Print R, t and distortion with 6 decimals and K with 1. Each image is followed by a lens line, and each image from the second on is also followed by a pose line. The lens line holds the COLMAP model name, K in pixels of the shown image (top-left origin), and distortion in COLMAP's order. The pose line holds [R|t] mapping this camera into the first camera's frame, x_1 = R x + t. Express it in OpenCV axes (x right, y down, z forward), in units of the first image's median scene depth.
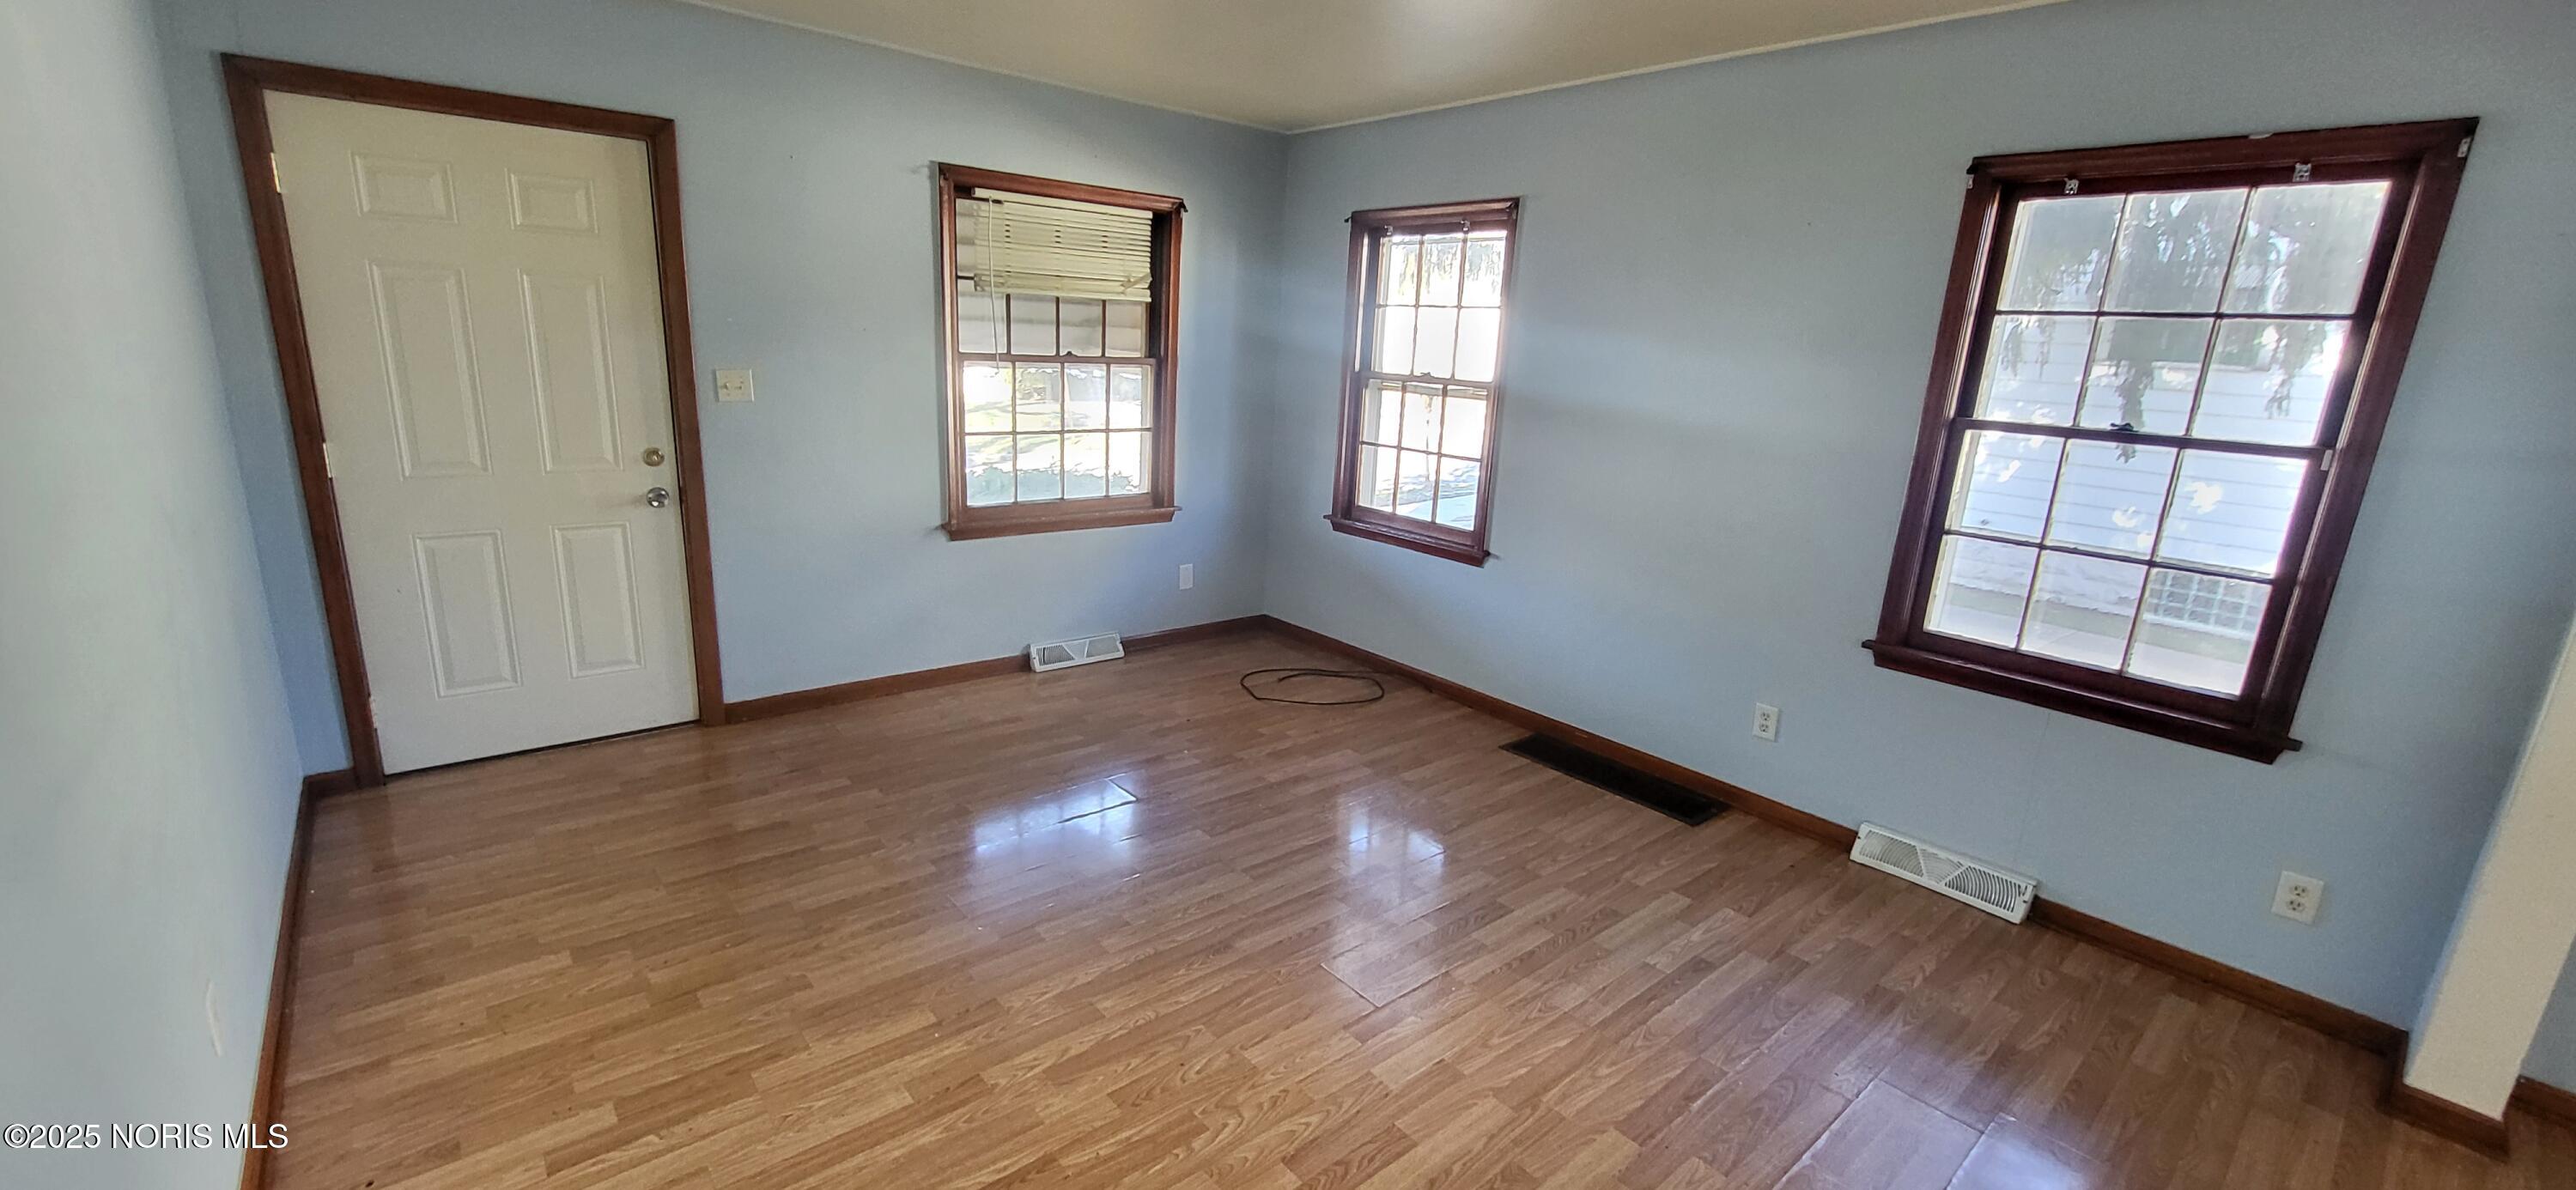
lens RADIAL K [[1015.4, 0, 1262.7], [0, 1015.4, 593.5], [0, 0, 1]] dist [-0.003550, -0.000591]
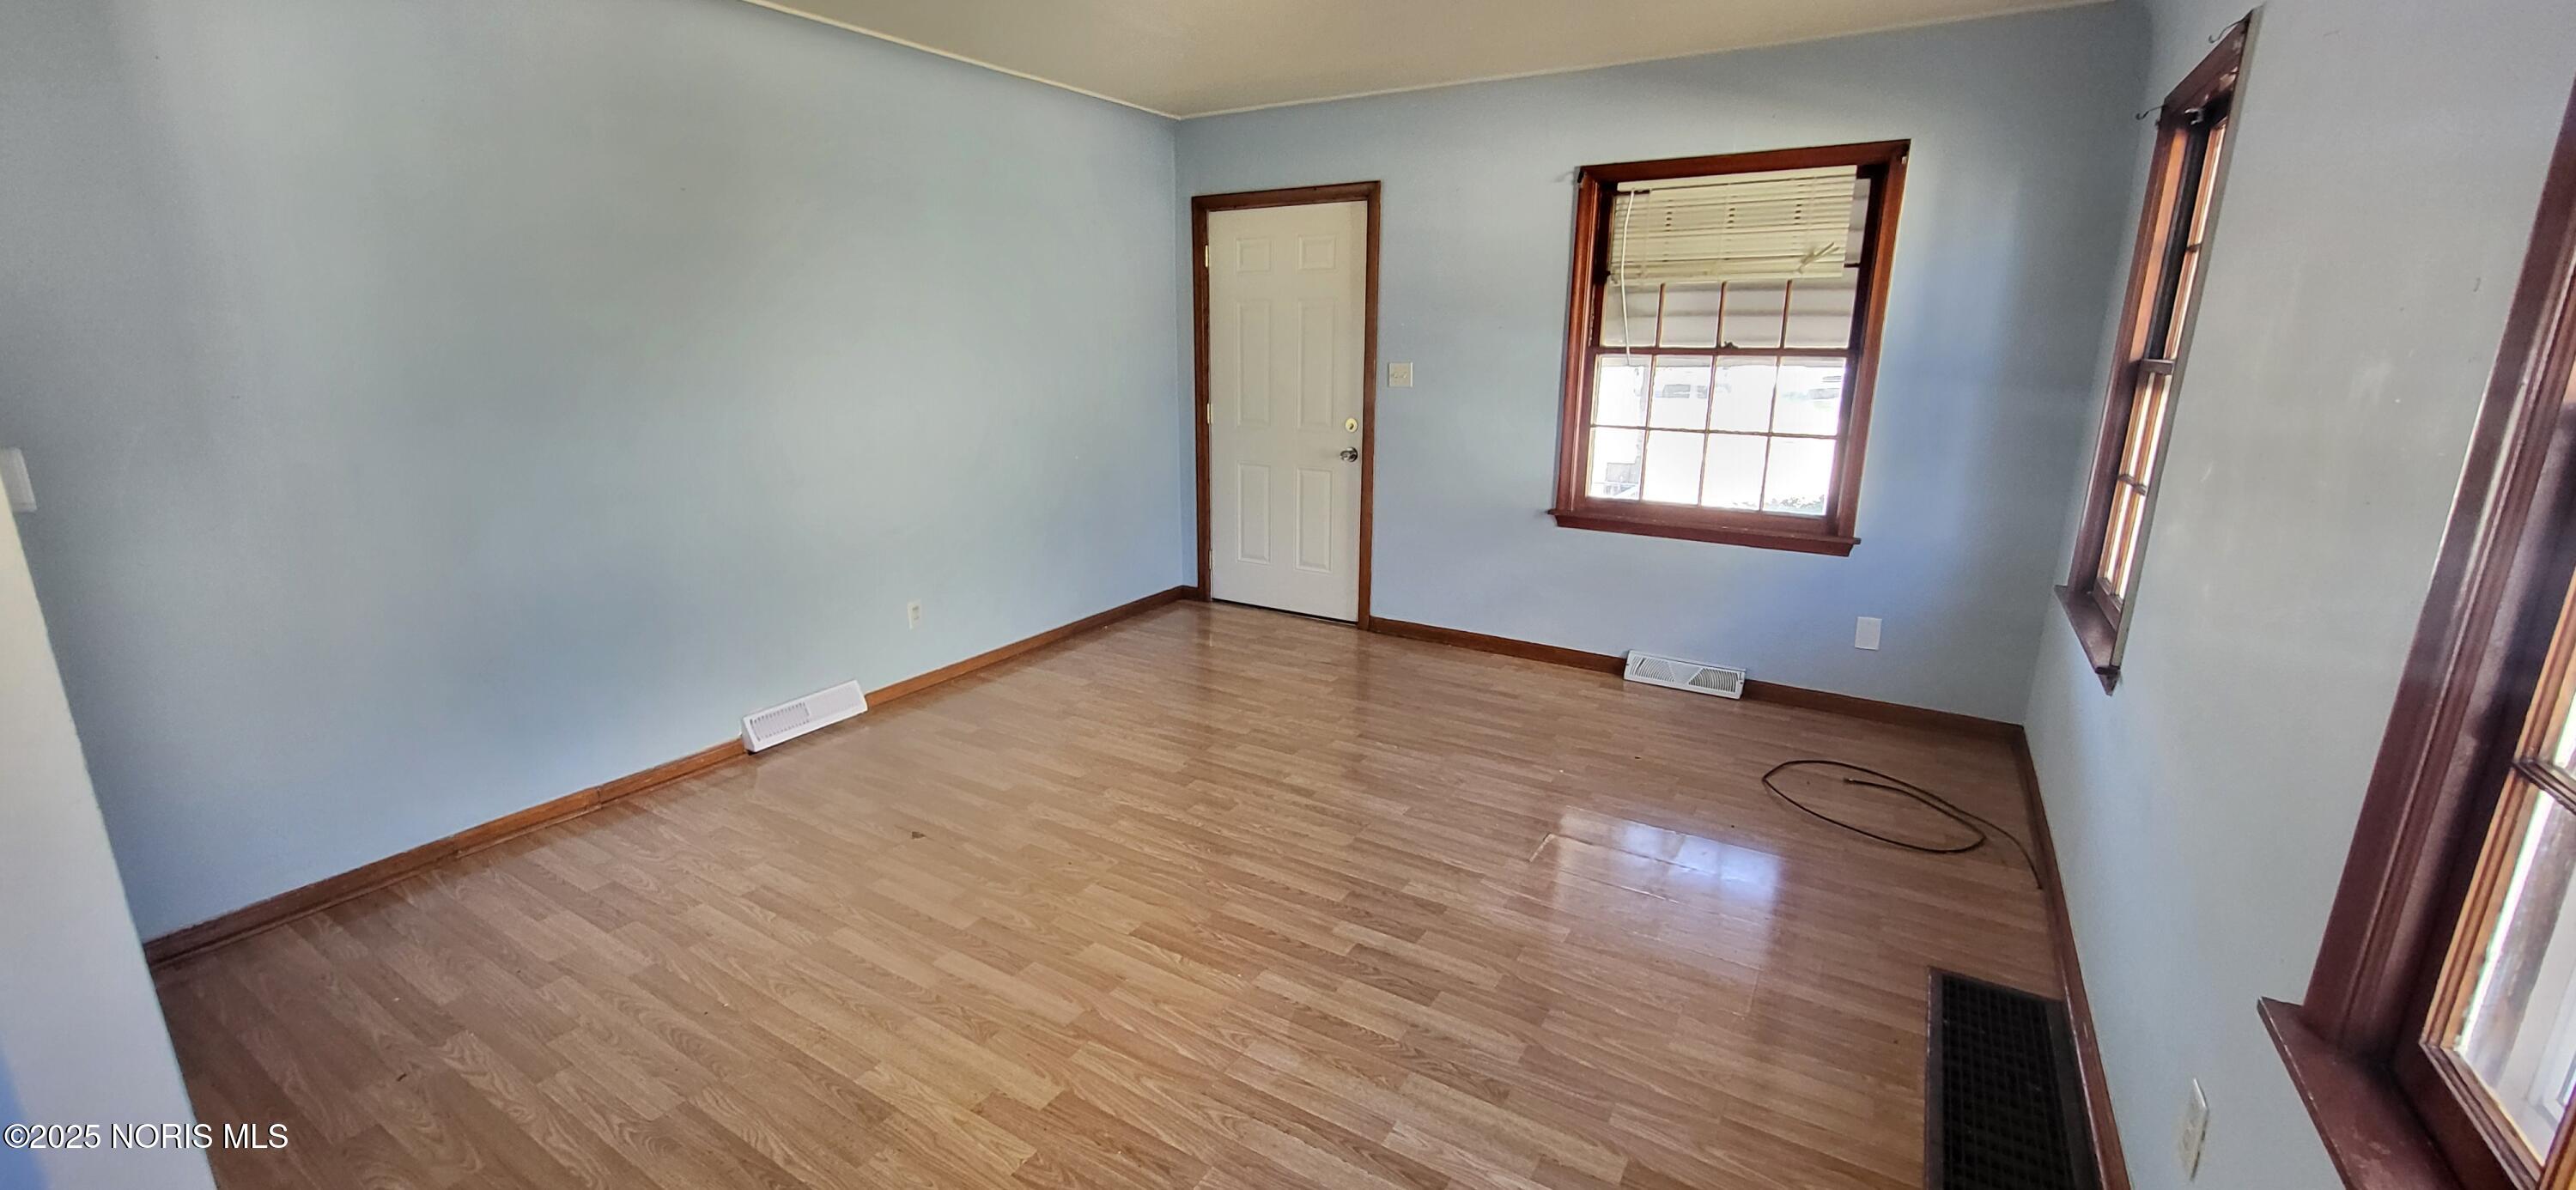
lens RADIAL K [[1015.4, 0, 1263.9], [0, 1015.4, 594.0], [0, 0, 1]] dist [-0.003550, -0.000591]
pose [[0.309239, 0.187872, -0.932242, 0.655360], [-0.222407, 0.967394, 0.121180, -0.048264], [0.924611, 0.169864, 0.340940, 0.413139]]
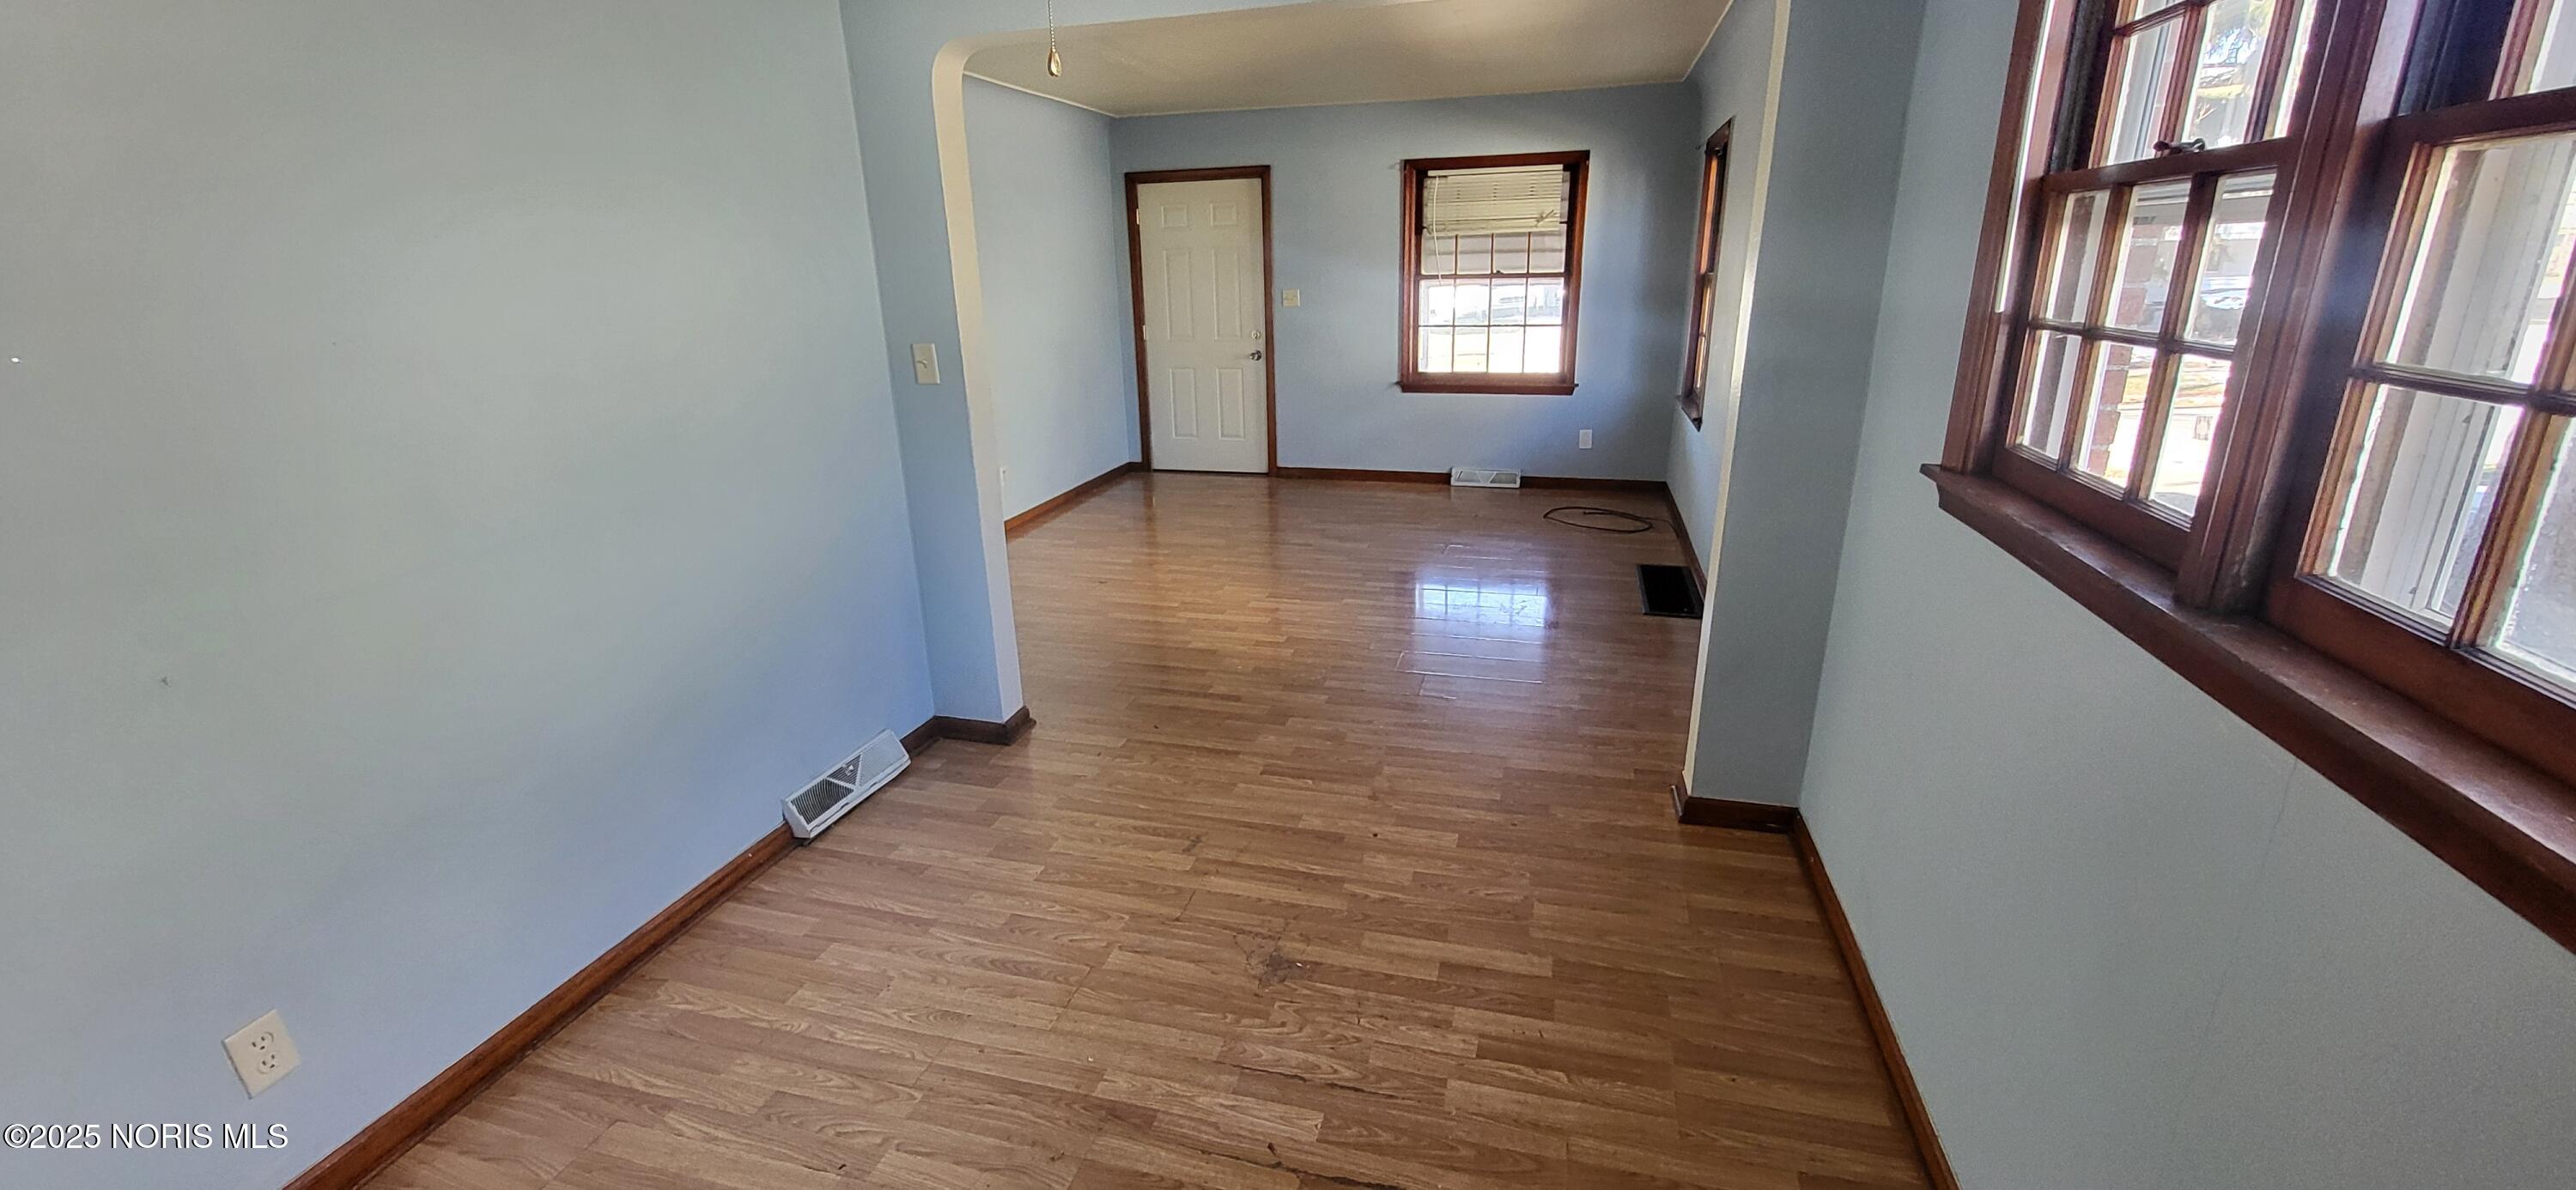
lens RADIAL K [[1015.4, 0, 1265.2], [0, 1015.4, 591.3], [0, 0, 1]] dist [-0.003550, -0.000591]
pose [[0.560723, 0.192890, -0.805222, 1.053001], [-0.155096, 0.979742, 0.126693, 0.099404], [0.813348, 0.053847, 0.579280, -0.124517]]
